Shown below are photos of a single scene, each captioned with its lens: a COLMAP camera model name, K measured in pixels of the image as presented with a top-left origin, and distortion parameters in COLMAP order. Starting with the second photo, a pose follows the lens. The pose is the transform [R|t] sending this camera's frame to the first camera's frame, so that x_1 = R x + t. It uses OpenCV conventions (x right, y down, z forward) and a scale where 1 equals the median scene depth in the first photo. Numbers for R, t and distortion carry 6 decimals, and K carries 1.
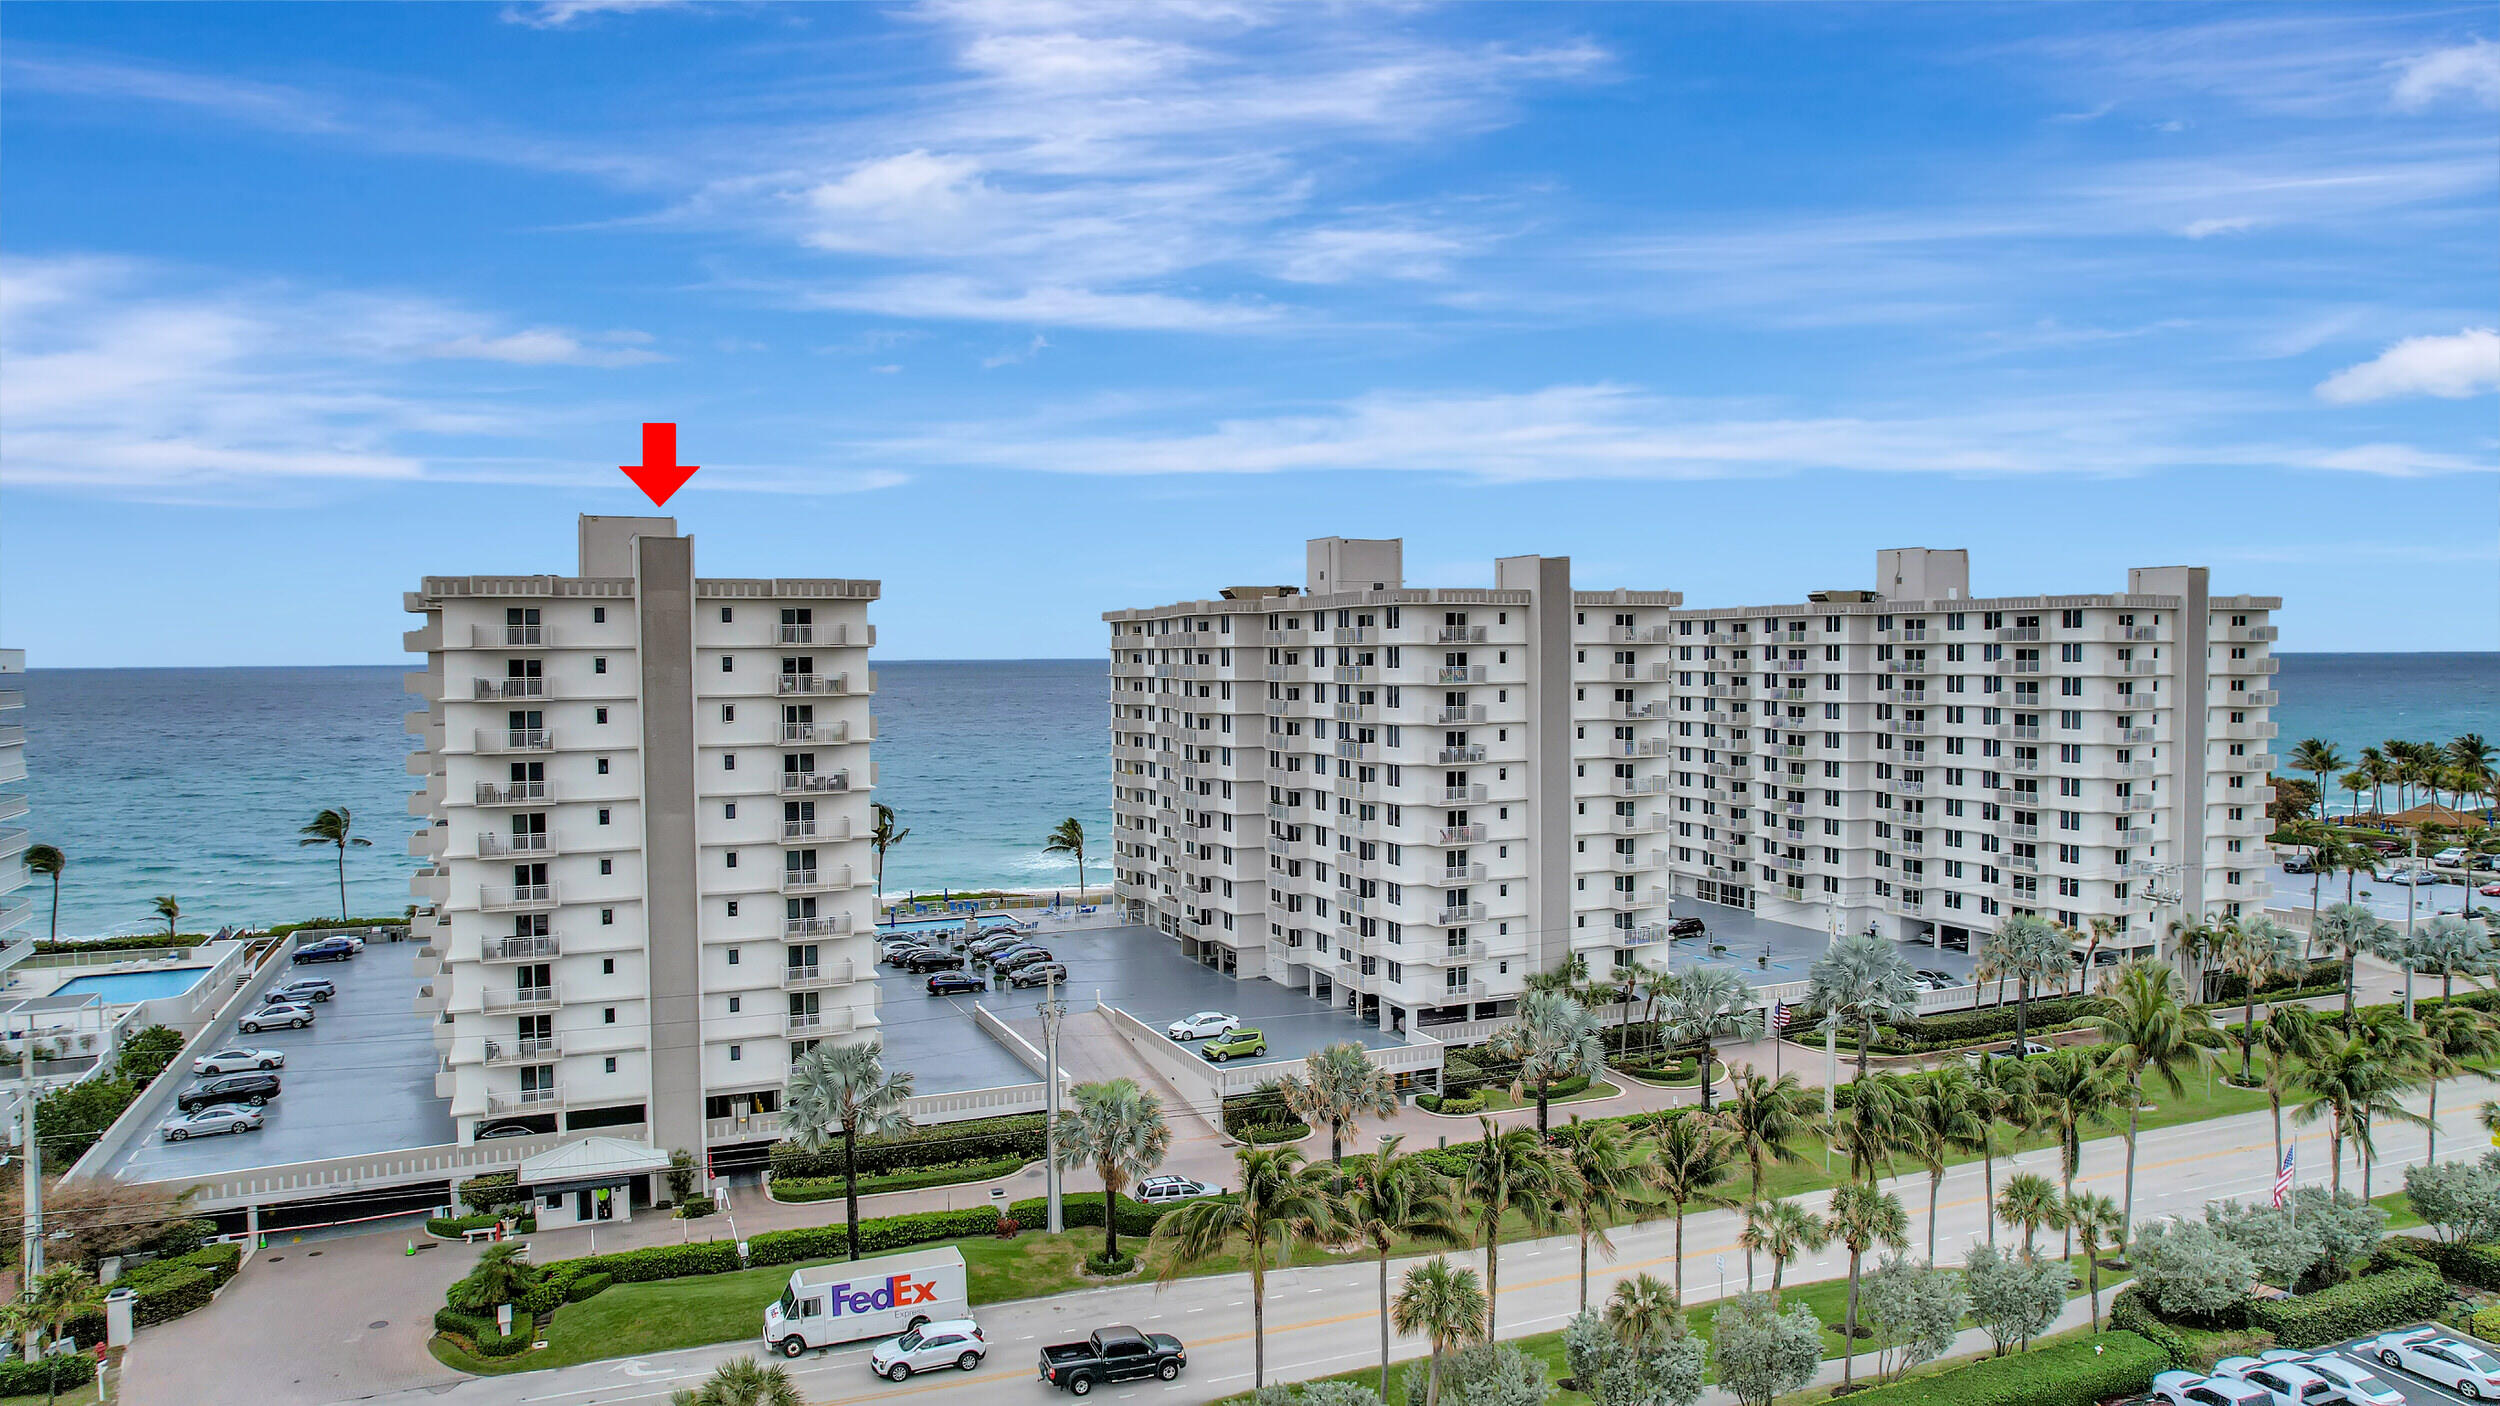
lens RADIAL K [[1610.5, 0, 1240.1], [0, 1610.5, 712.2], [0, 0, 1]] dist [-0.073046, 0.066573]
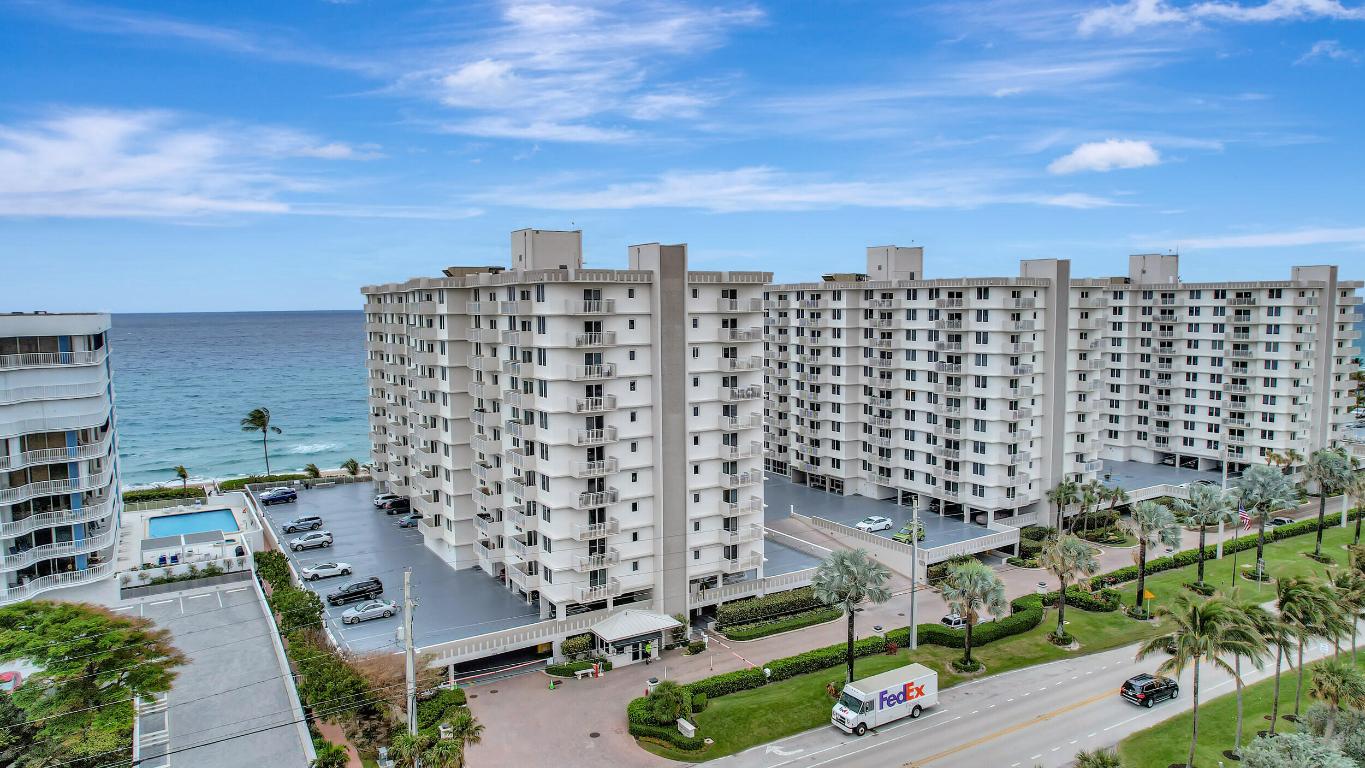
lens RADIAL K [[879.3, 0, 677.1], [0, 879.3, 389.0], [0, 0, 1]] dist [-0.073046, 0.066573]
pose [[0.991173, -0.015189, 0.131701, -0.445736], [0.007605, 0.998293, 0.057900, -0.014207], [-0.132355, -0.056387, 0.989597, 0.096795]]
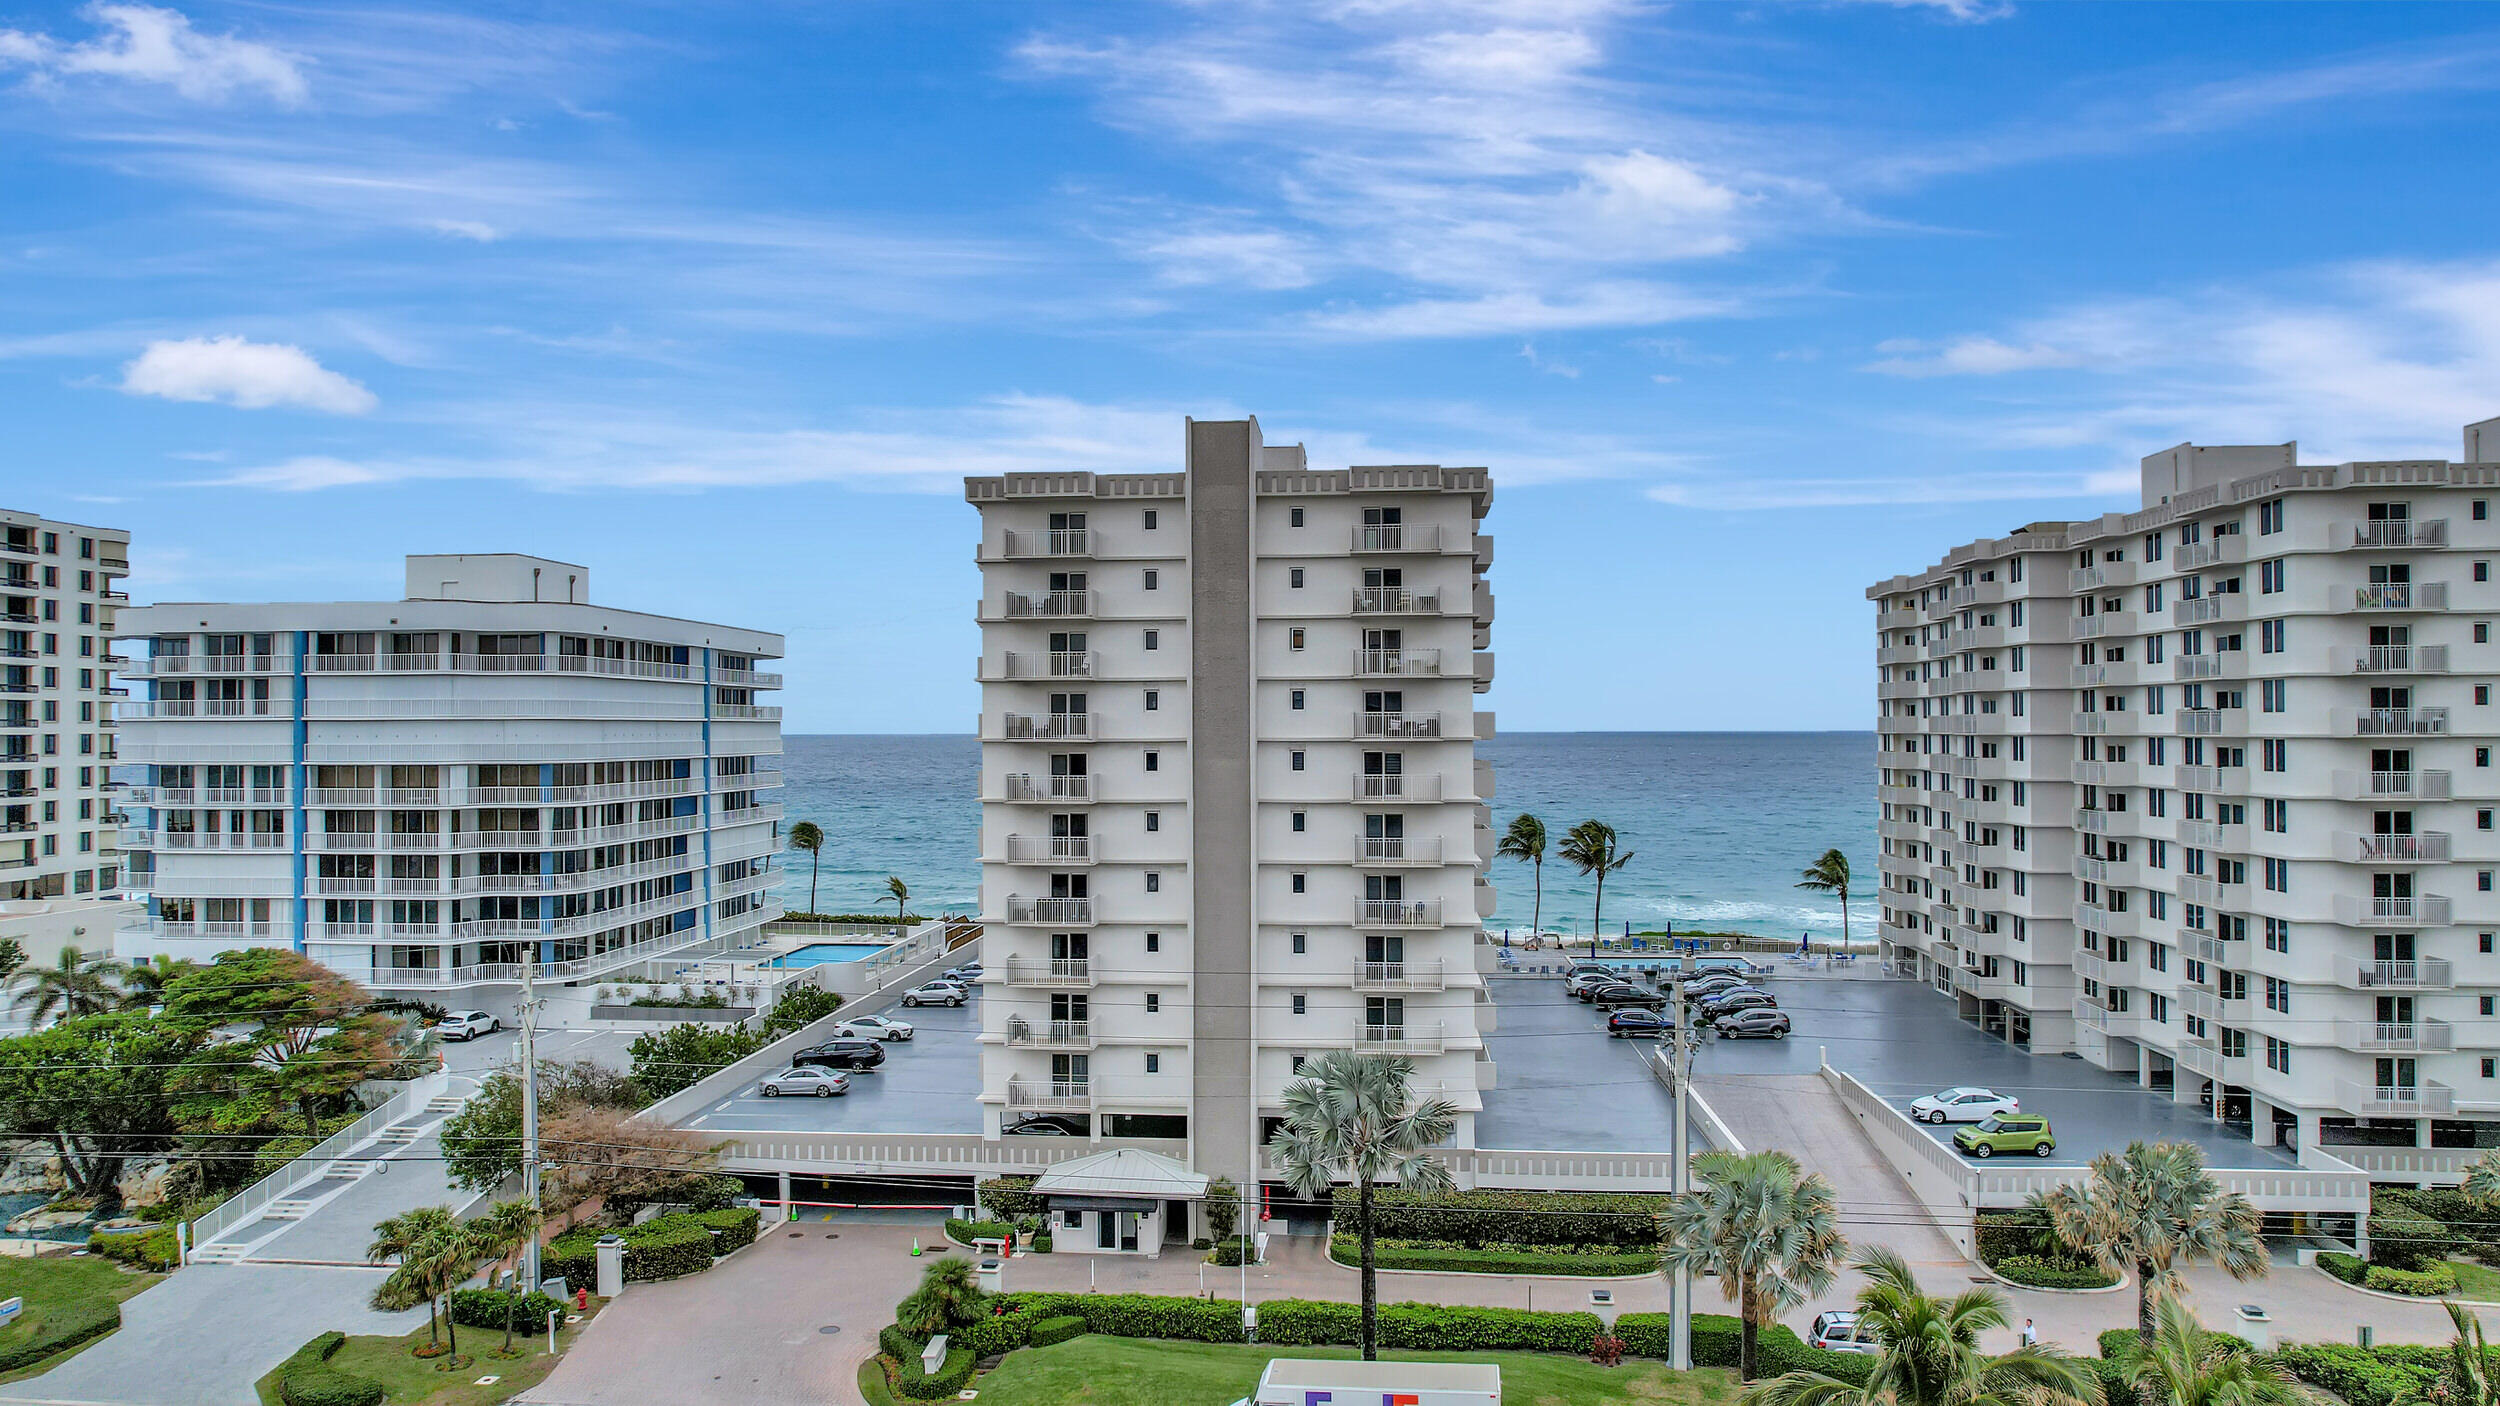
lens RADIAL K [[1610.5, 0, 1240.1], [0, 1610.5, 712.2], [0, 0, 1]] dist [-0.073046, 0.066573]
pose [[0.876209, 0.000207, -0.481931, 0.042685], [-0.021925, 0.998982, -0.039434, 0.068133], [0.481432, 0.045119, 0.875321, 0.271543]]
